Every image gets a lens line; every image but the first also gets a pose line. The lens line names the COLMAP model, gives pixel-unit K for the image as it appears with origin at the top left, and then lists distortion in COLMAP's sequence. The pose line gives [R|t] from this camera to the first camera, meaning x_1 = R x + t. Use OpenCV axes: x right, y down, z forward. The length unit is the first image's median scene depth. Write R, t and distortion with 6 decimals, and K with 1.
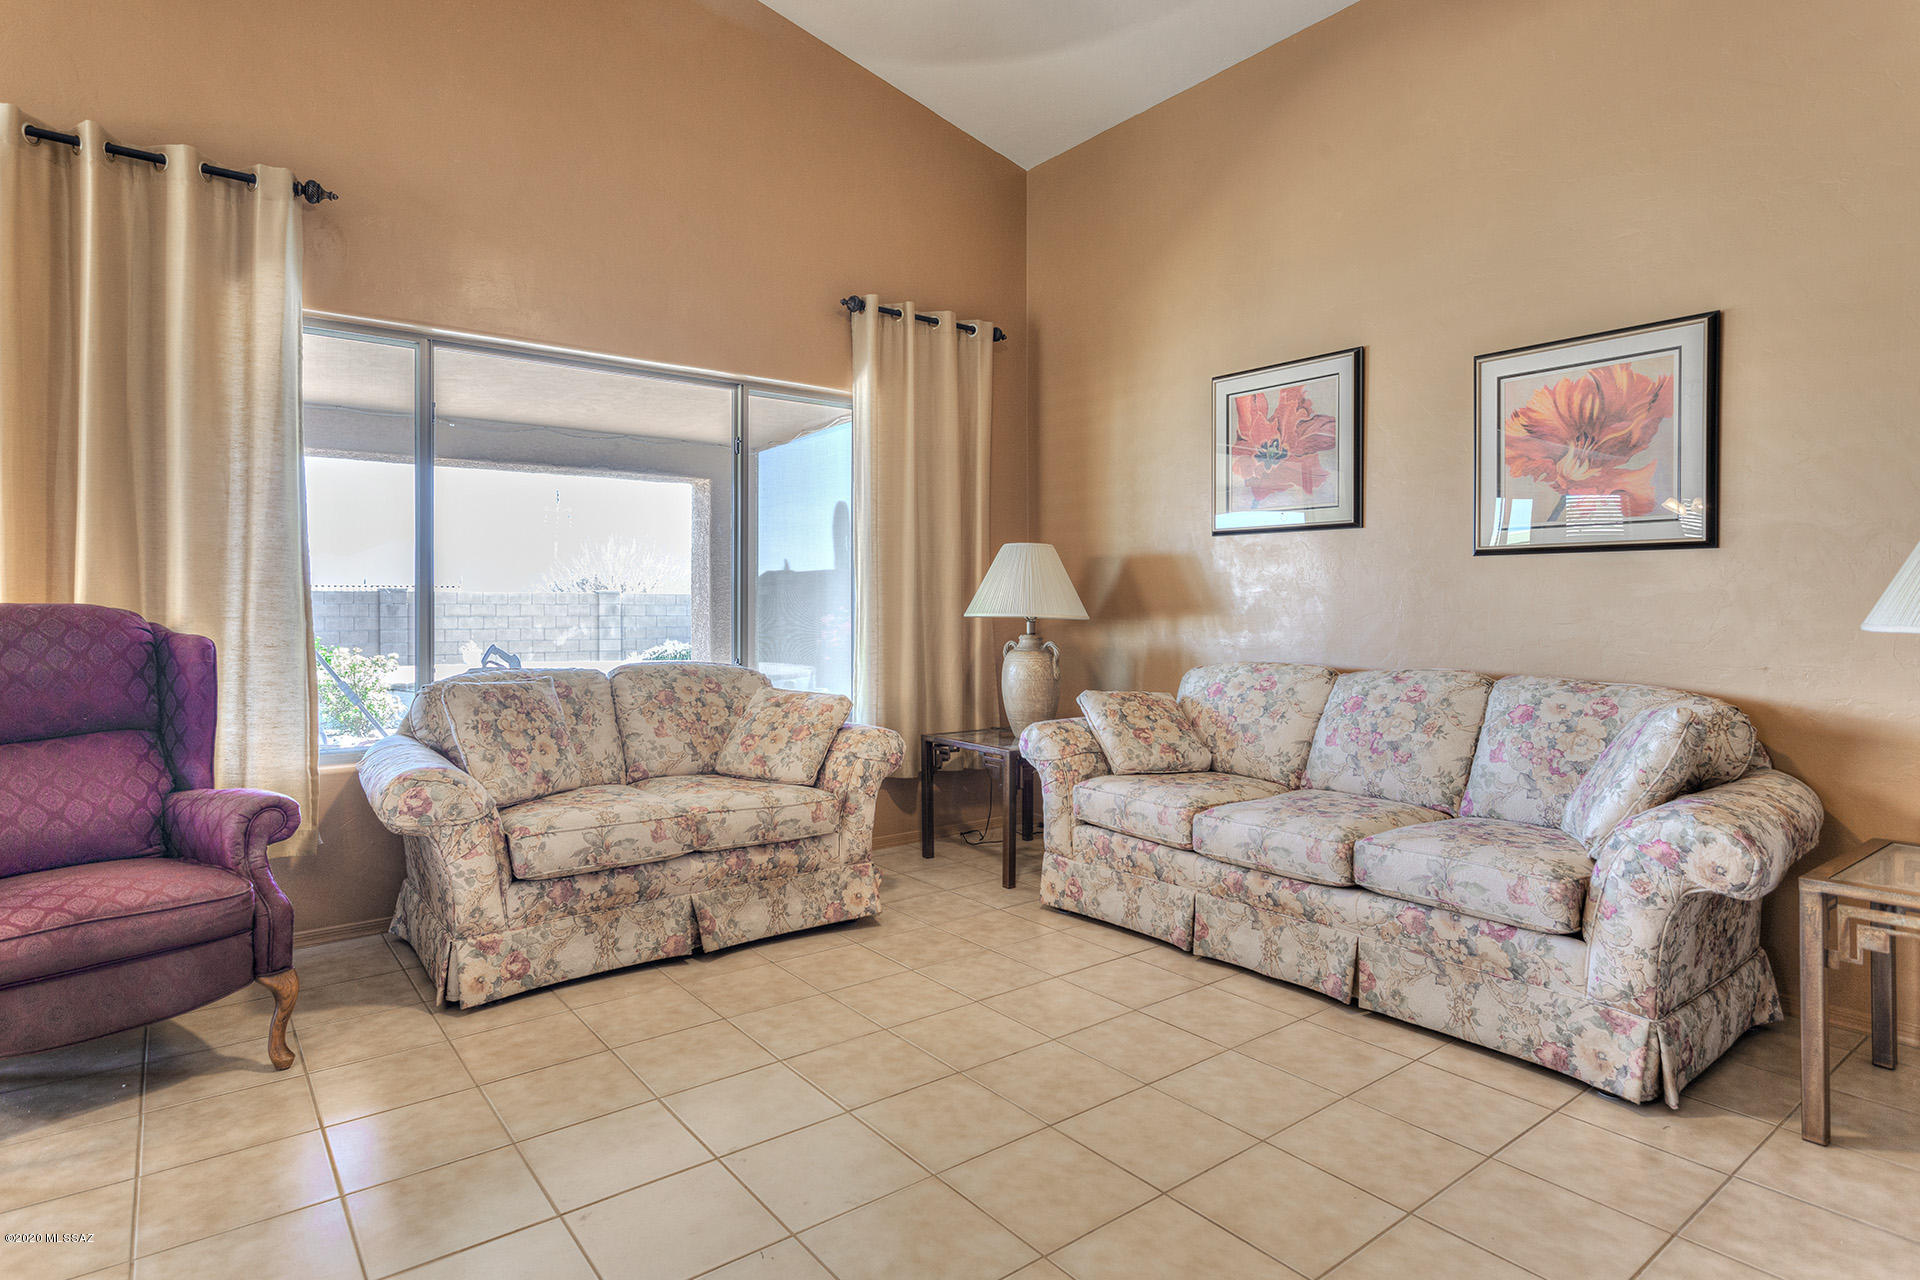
lens RADIAL K [[1010.6, 0, 923.1], [0, 1010.6, 609.8], [0, 0, 1]] dist [0.000329, 0.001284]
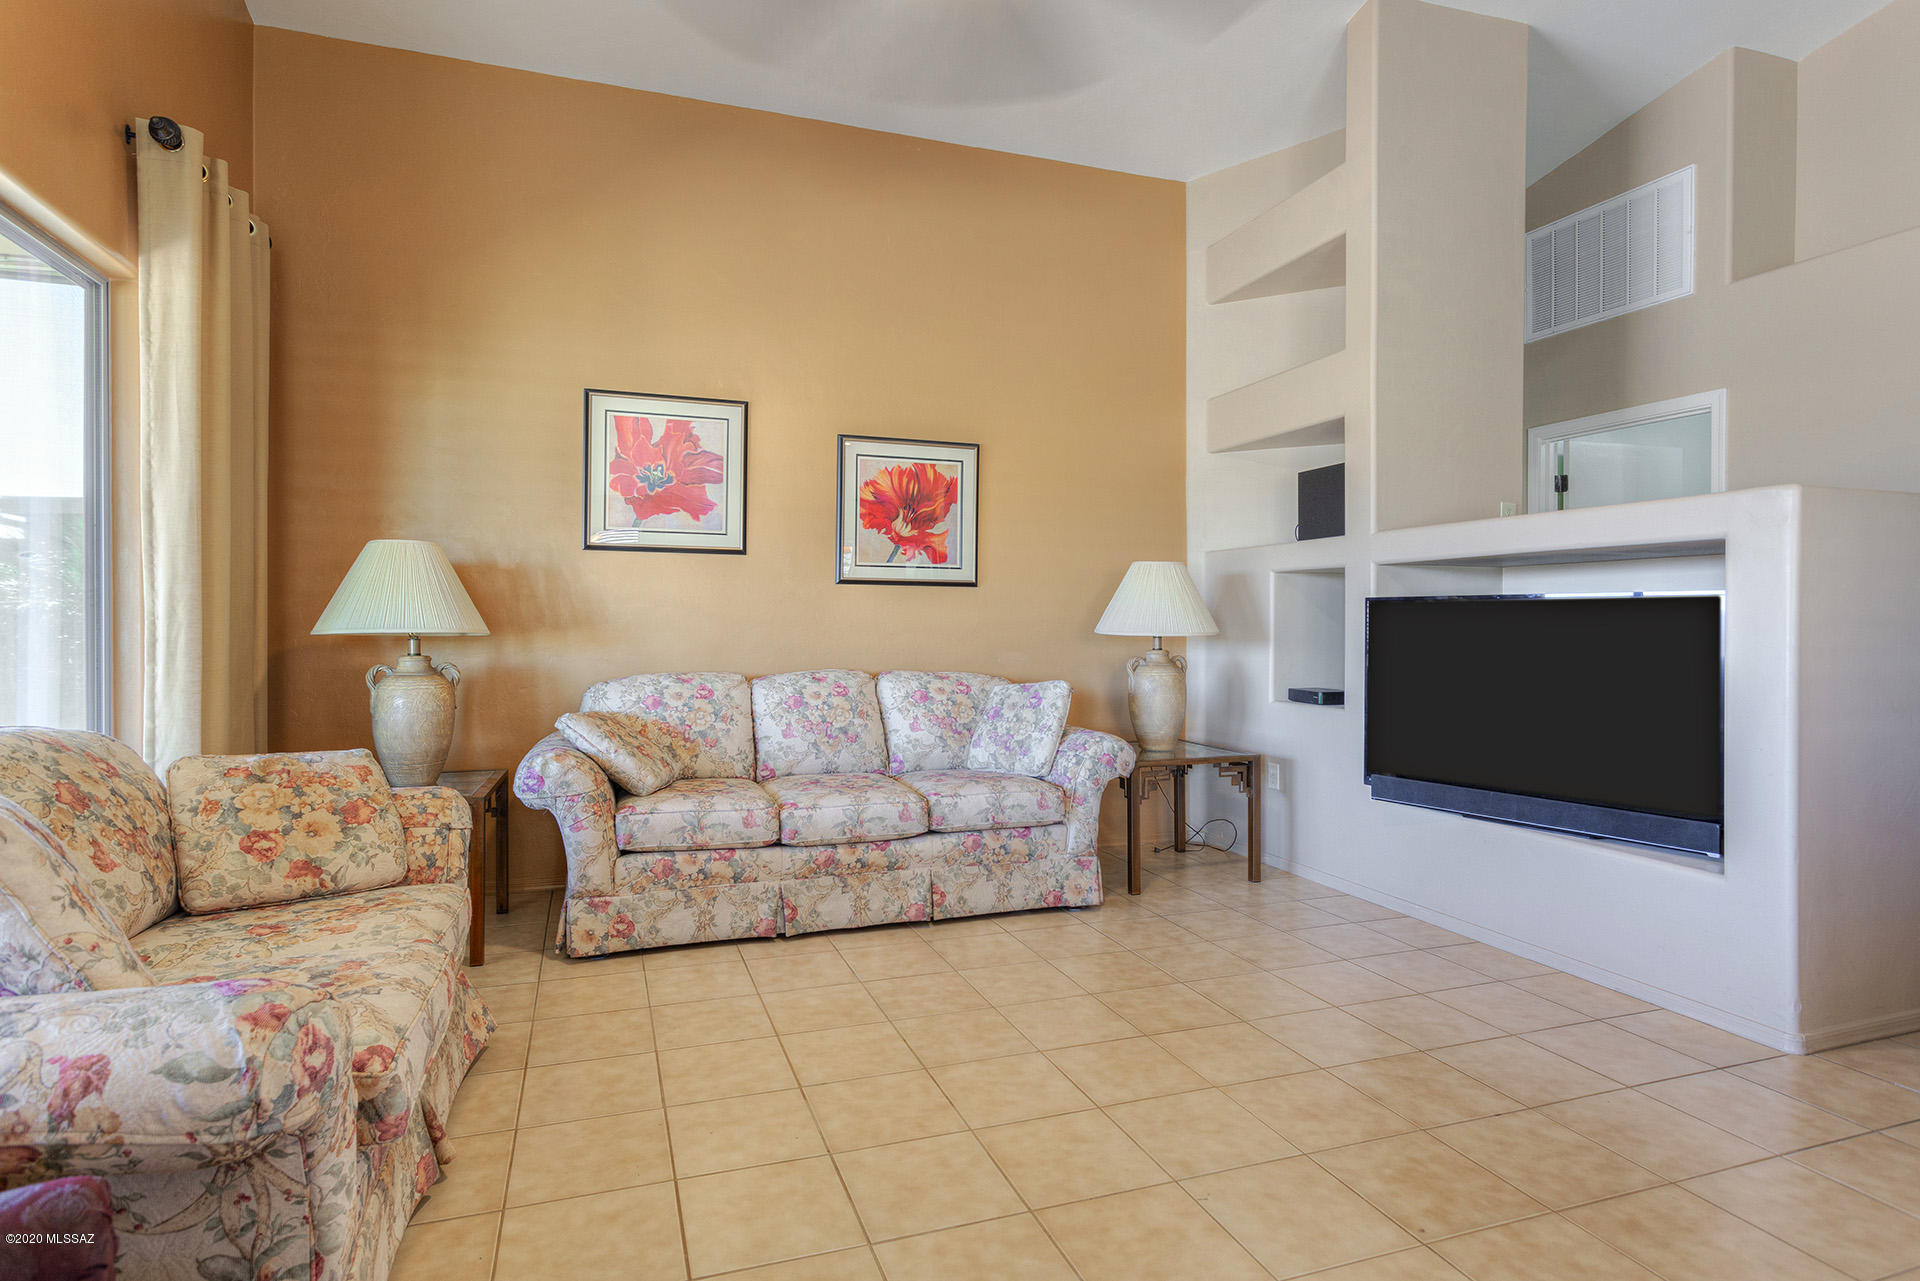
lens RADIAL K [[966.9, 0, 948.9], [0, 966.9, 632.5], [0, 0, 1]] dist [-0.006952, 0.003922]
pose [[0.314417, -0.007226, 0.949257, -0.673735], [-0.000907, 0.999968, 0.007913, 0.000237], [-0.949284, -0.003349, 0.314401, 0.499689]]
